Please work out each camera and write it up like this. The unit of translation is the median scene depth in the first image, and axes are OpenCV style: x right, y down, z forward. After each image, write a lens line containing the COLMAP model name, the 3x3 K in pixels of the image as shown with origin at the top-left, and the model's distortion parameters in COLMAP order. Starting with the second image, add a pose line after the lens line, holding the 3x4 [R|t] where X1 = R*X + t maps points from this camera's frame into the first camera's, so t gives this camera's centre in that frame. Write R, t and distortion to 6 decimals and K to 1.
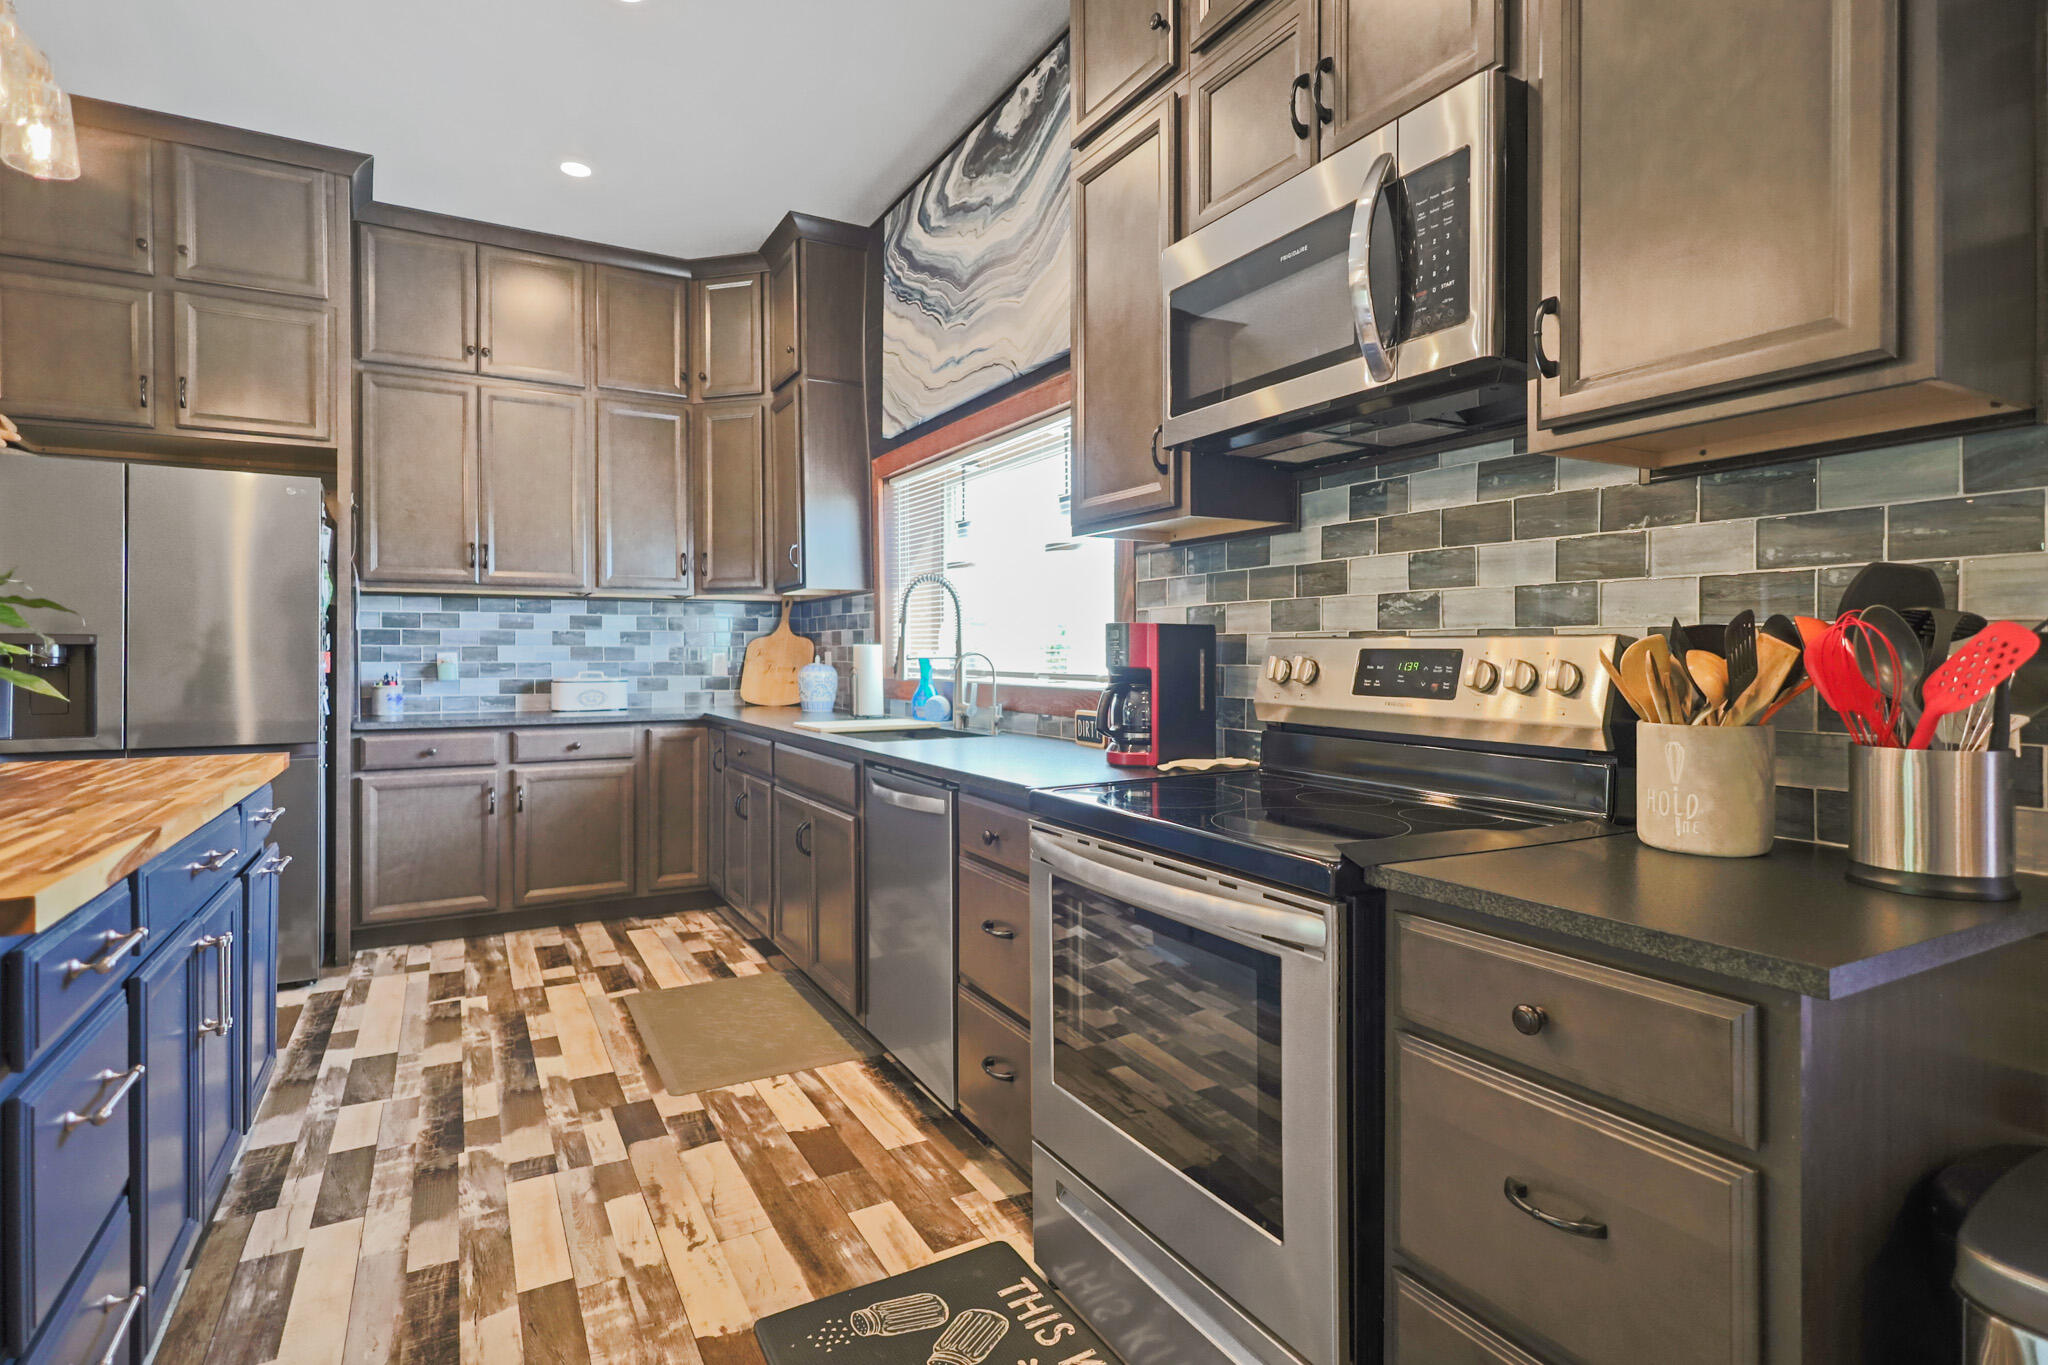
lens RADIAL K [[1018.3, 0, 1021.2], [0, 1018.3, 657.0], [0, 0, 1]] dist [-0.000541, 0.000130]
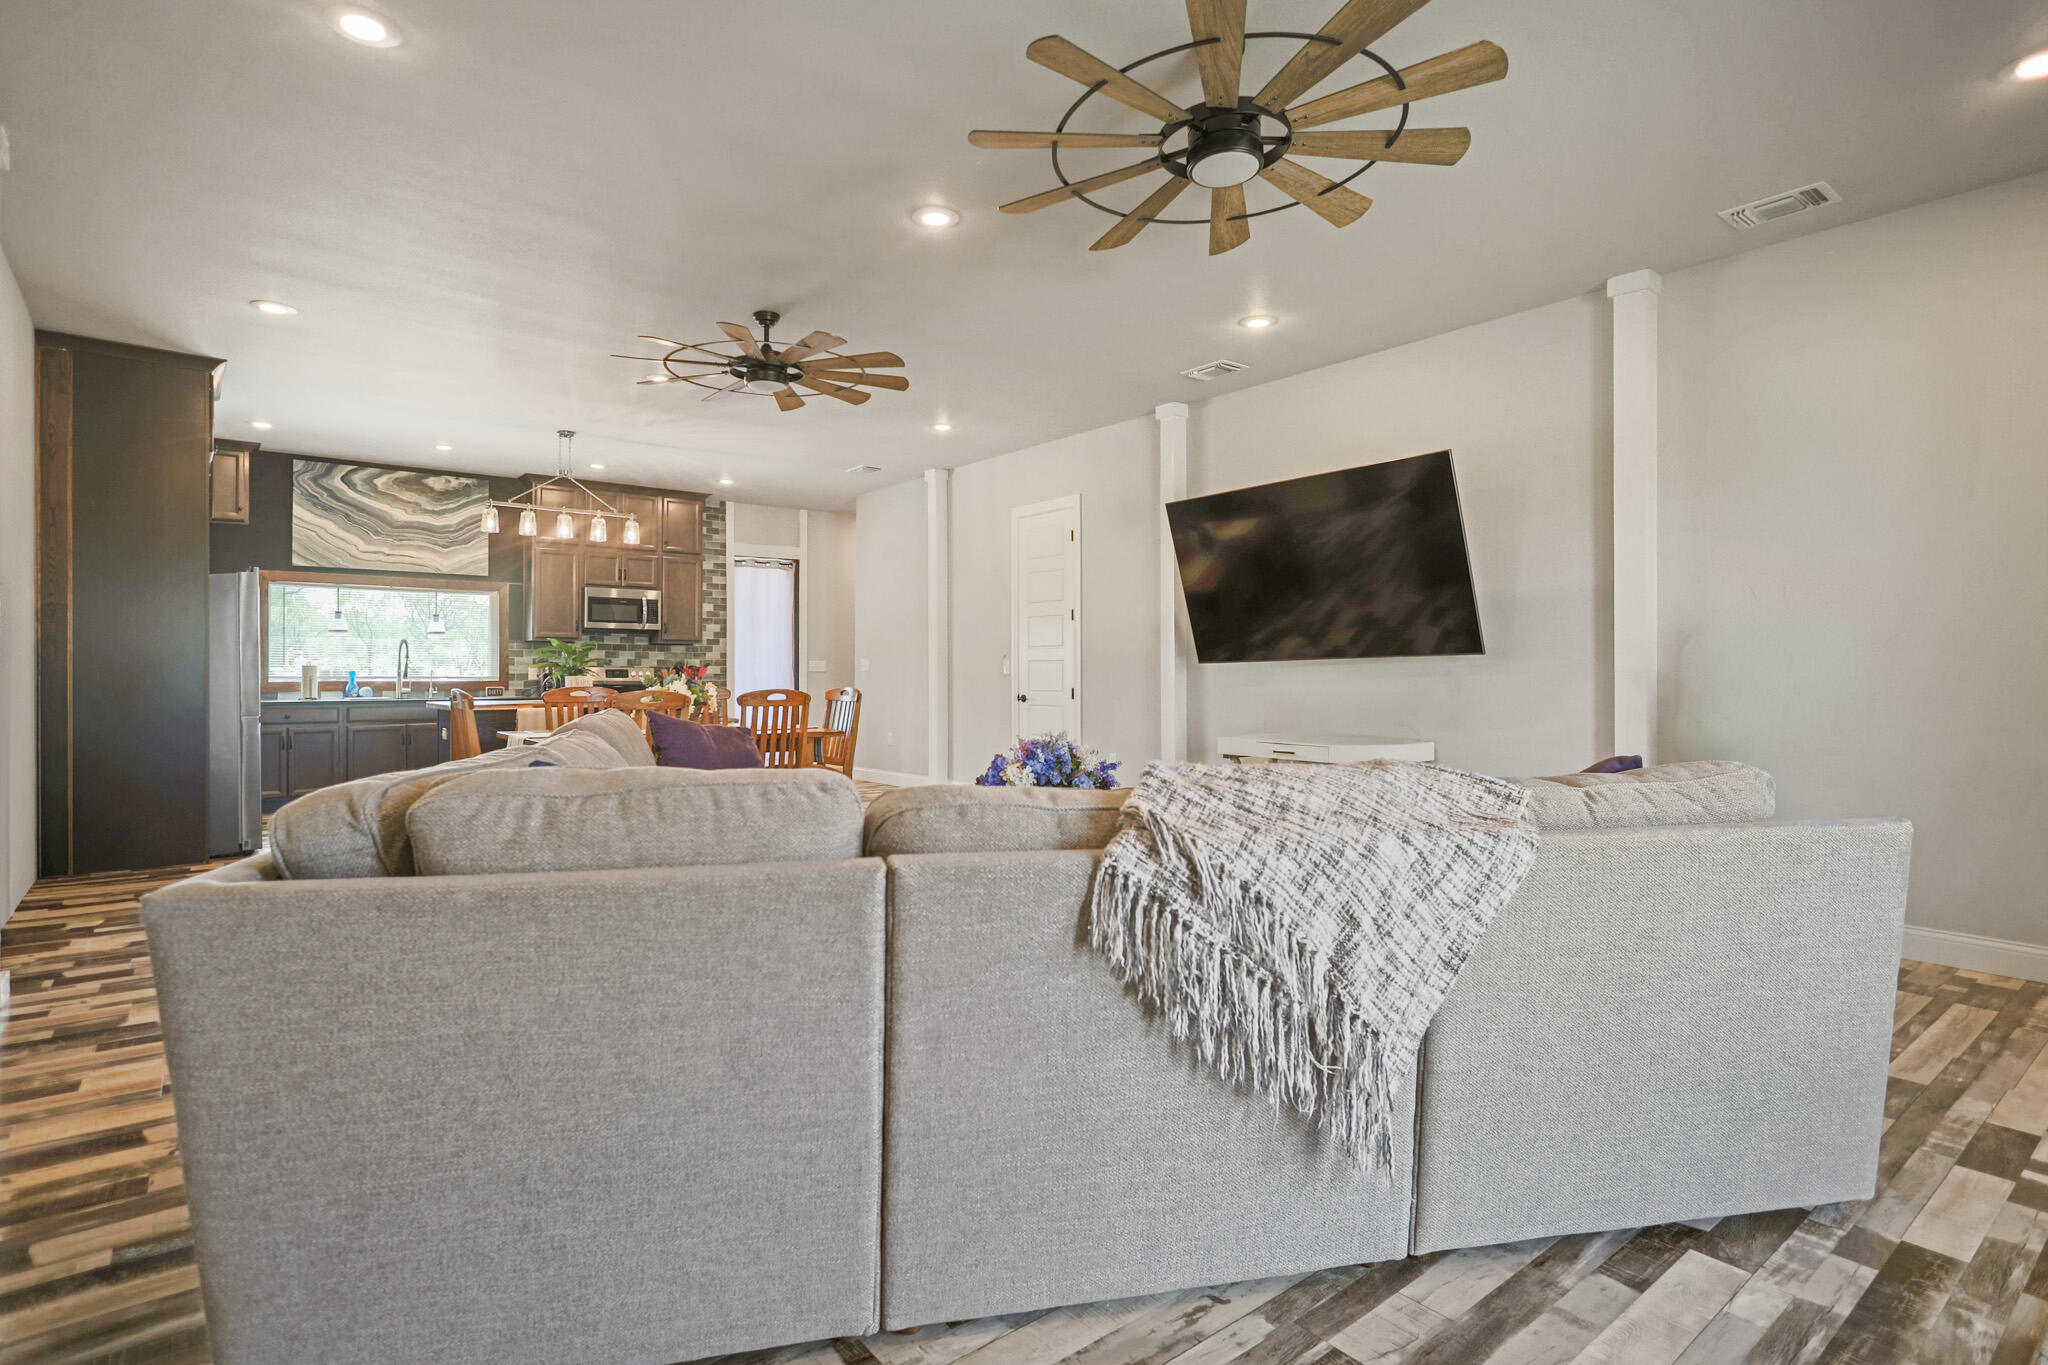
lens RADIAL K [[1025.3, 0, 1016.8], [0, 1025.3, 674.1], [0, 0, 1]] dist [-0.000255, 0.000147]
pose [[-0.154289, 0.000636, 0.988025, -2.704960], [0.001994, 0.999998, -0.000332, 0.011951], [-0.988024, 0.001919, -0.154290, -0.149155]]
